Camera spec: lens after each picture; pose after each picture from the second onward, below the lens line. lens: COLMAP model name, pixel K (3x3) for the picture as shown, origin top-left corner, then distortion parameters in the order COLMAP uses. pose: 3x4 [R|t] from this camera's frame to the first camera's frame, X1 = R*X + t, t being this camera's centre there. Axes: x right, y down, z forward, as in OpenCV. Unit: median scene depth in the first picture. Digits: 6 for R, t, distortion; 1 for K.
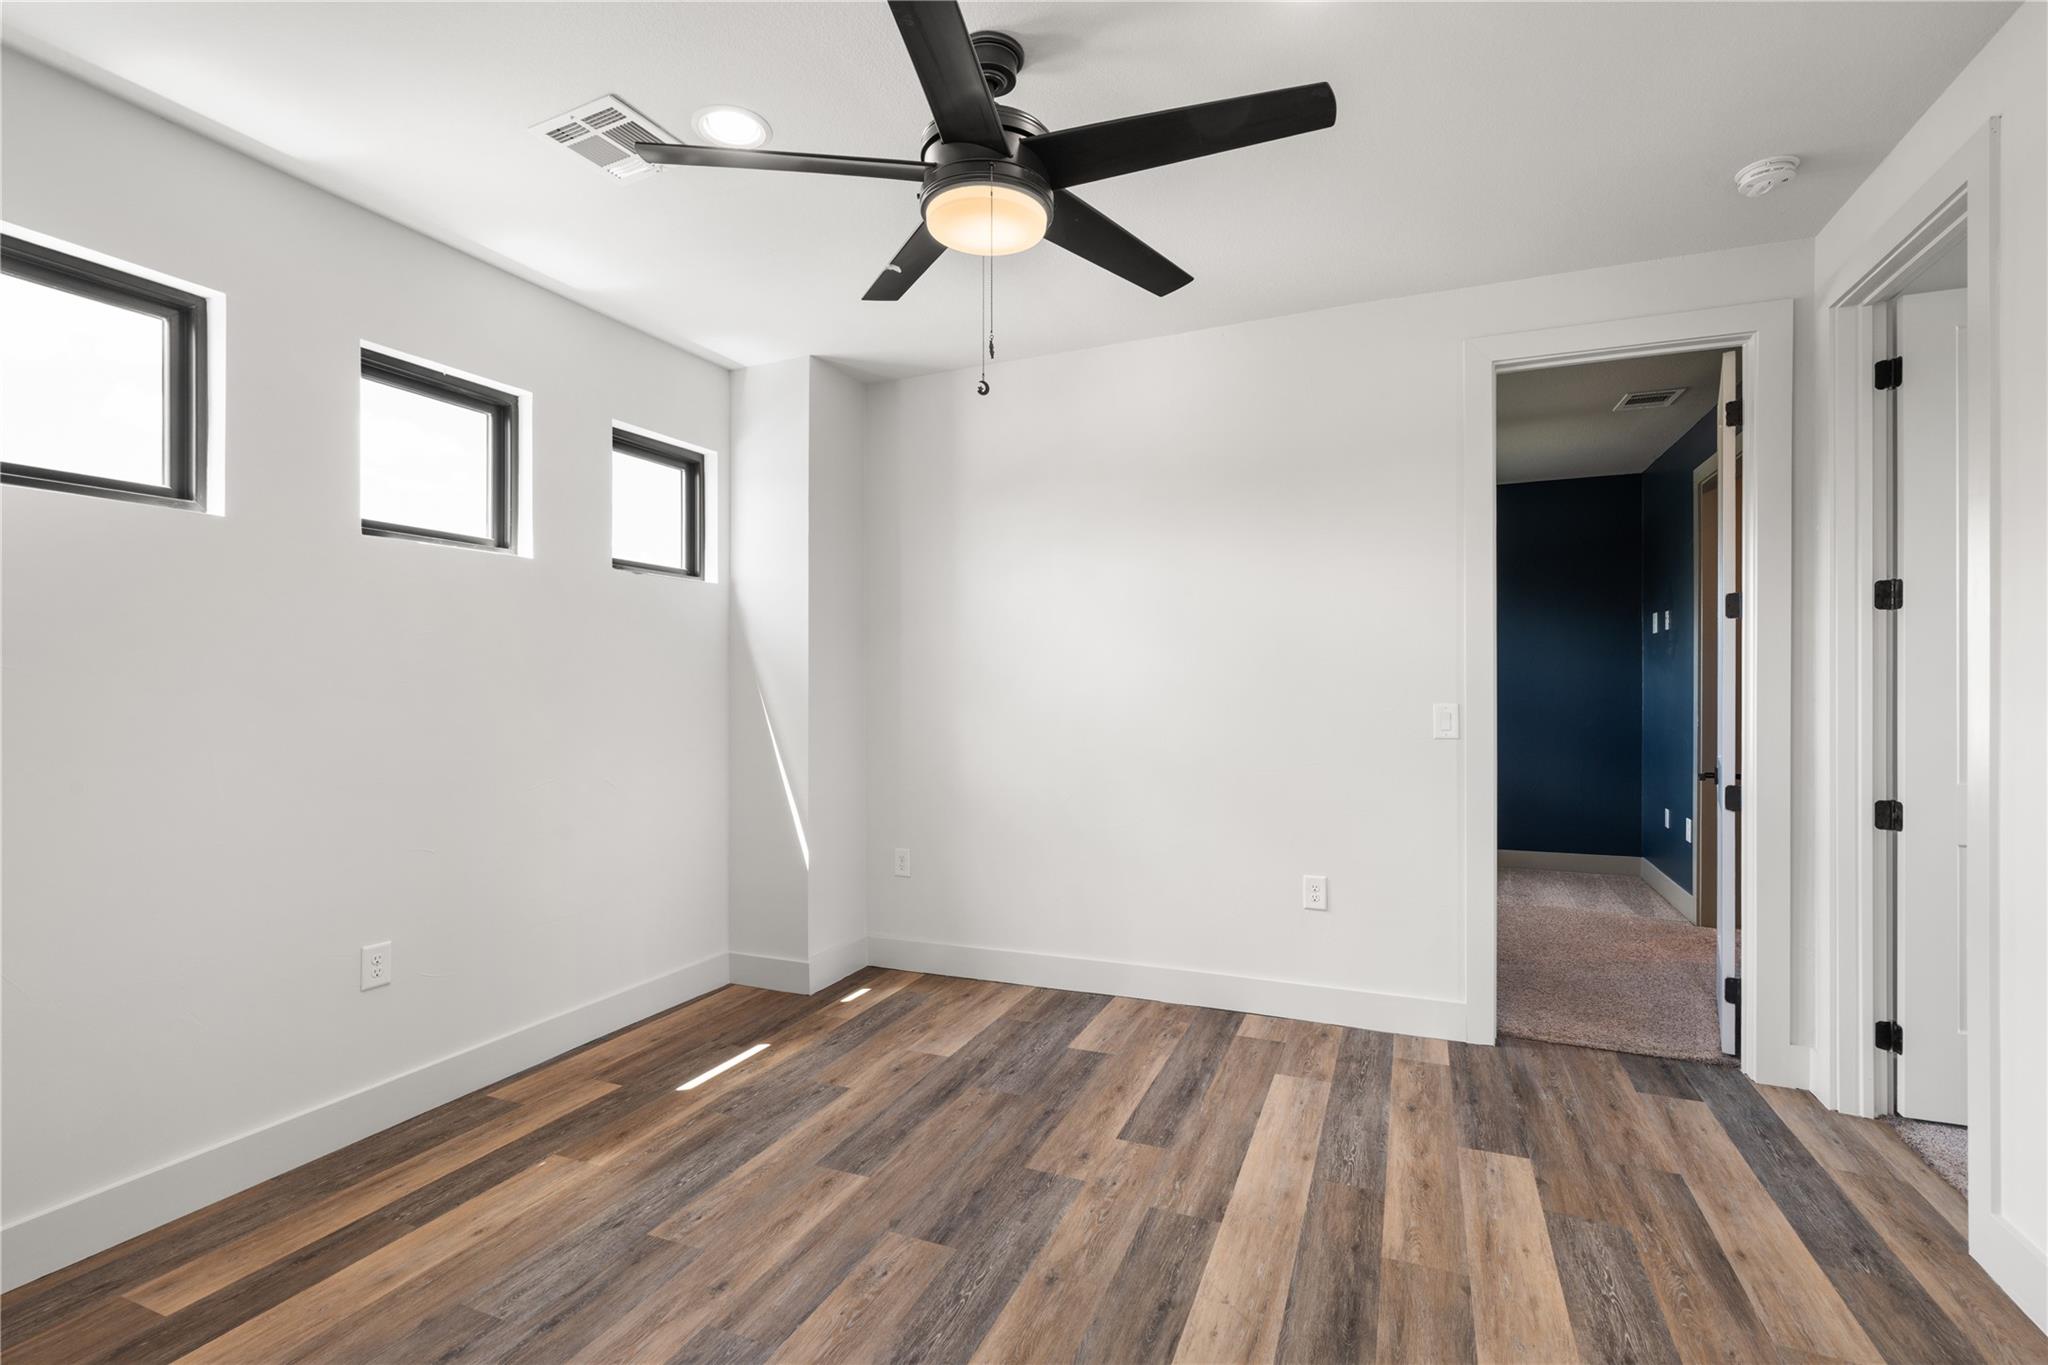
lens RADIAL K [[924.8, 0, 1022.6], [0, 924.8, 690.3], [0, 0, 1]] dist [0.004380, 0.001275]
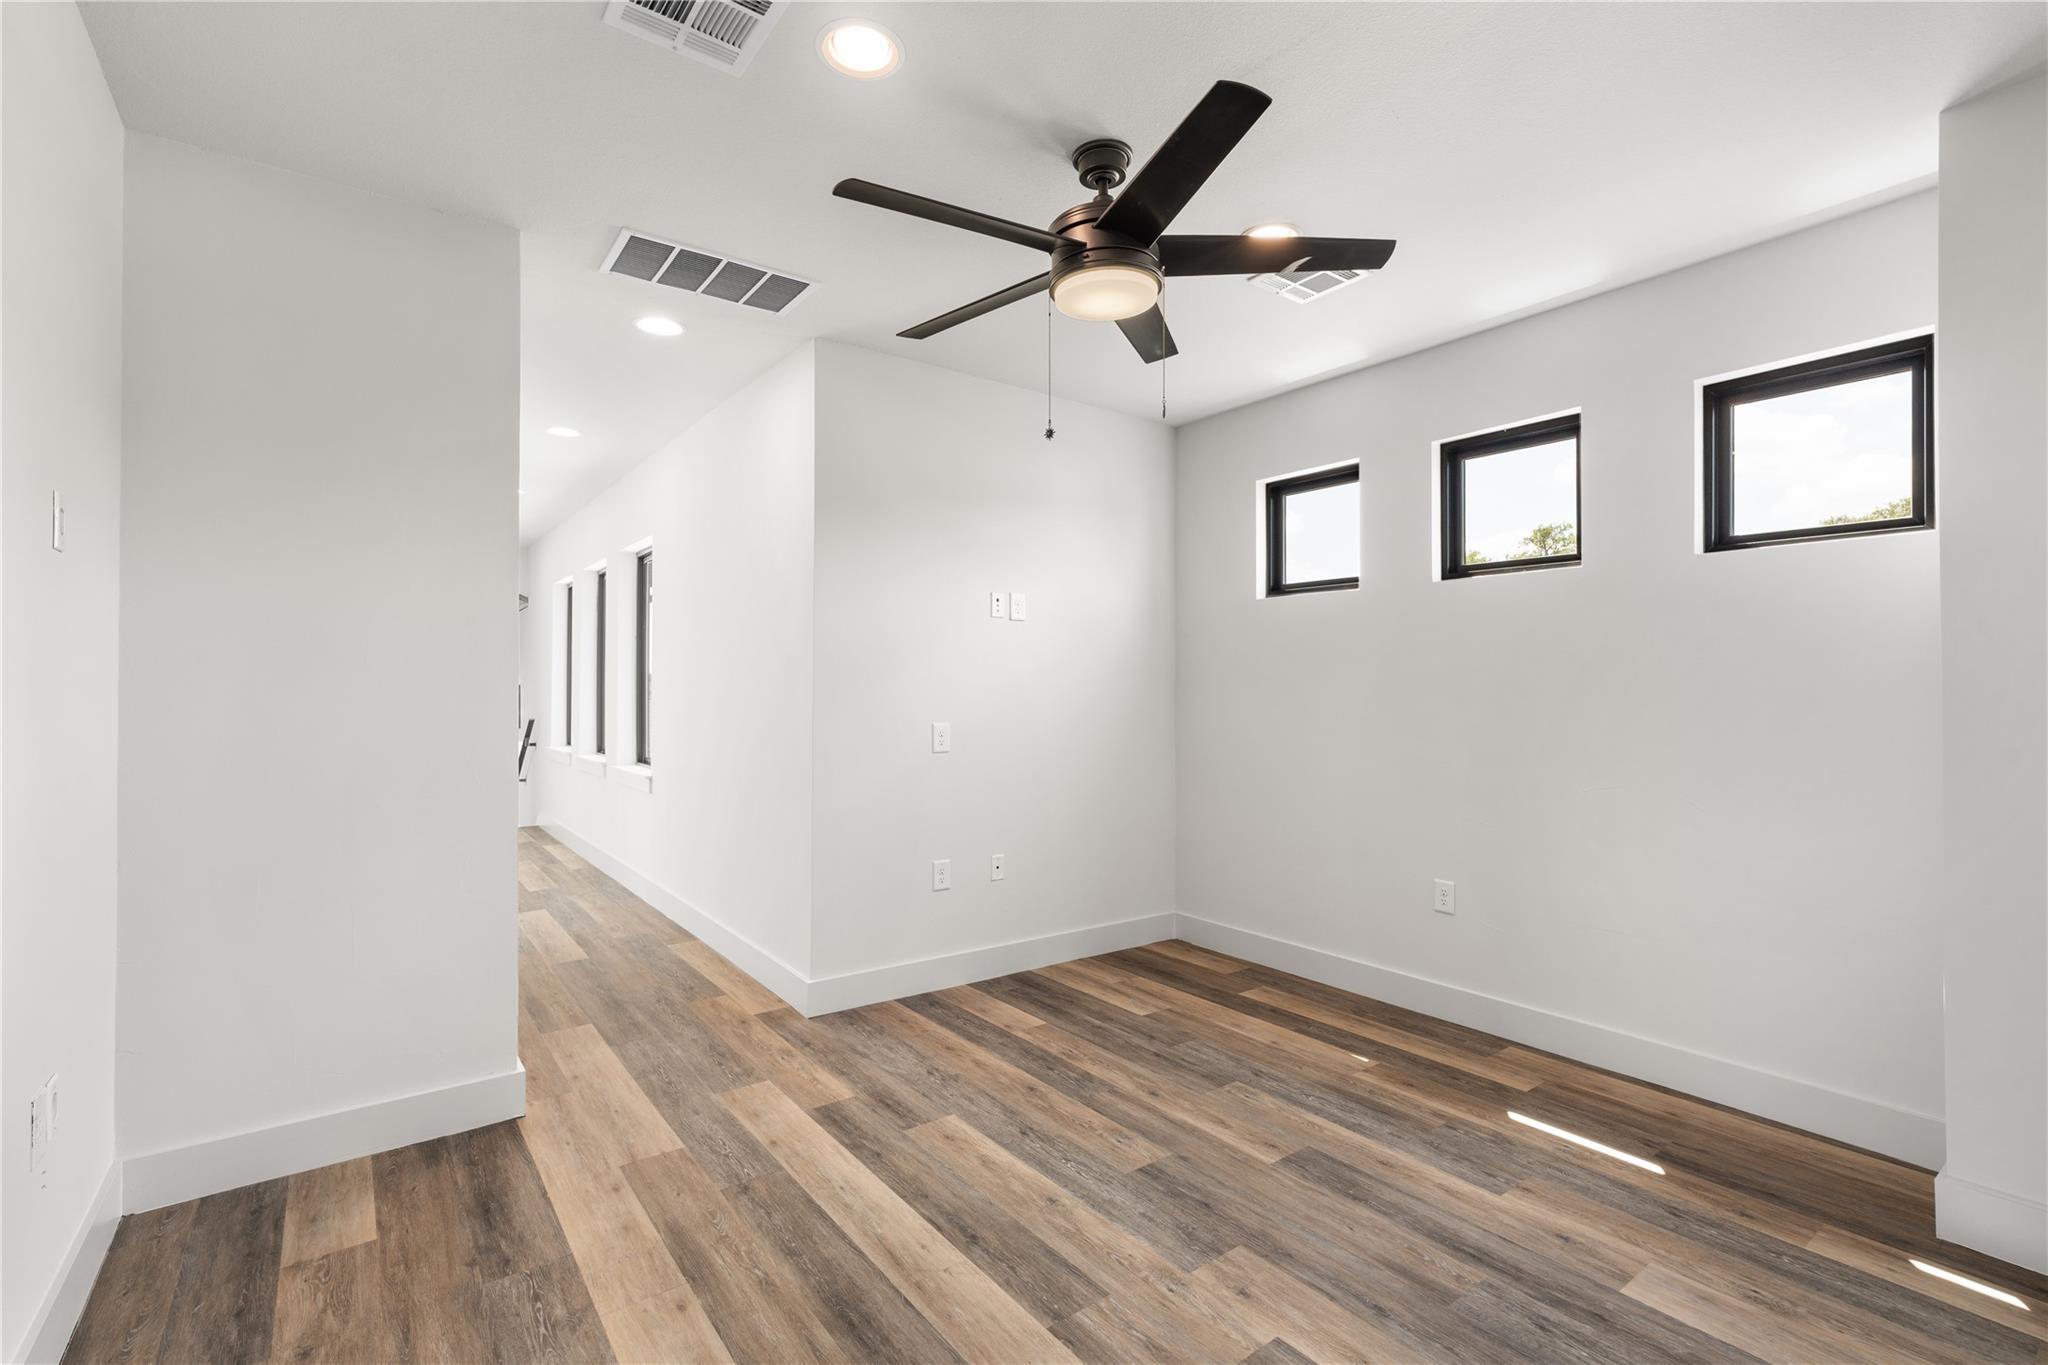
lens RADIAL K [[924.8, 0, 1020.6], [0, 924.8, 681.5], [0, 0, 1]] dist [0.004380, 0.001275]
pose [[-0.509672, -0.007959, -0.860332, 0.854712], [-0.003536, 0.999968, -0.007156, -0.005349], [0.860362, -0.000605, -0.509684, 1.261677]]
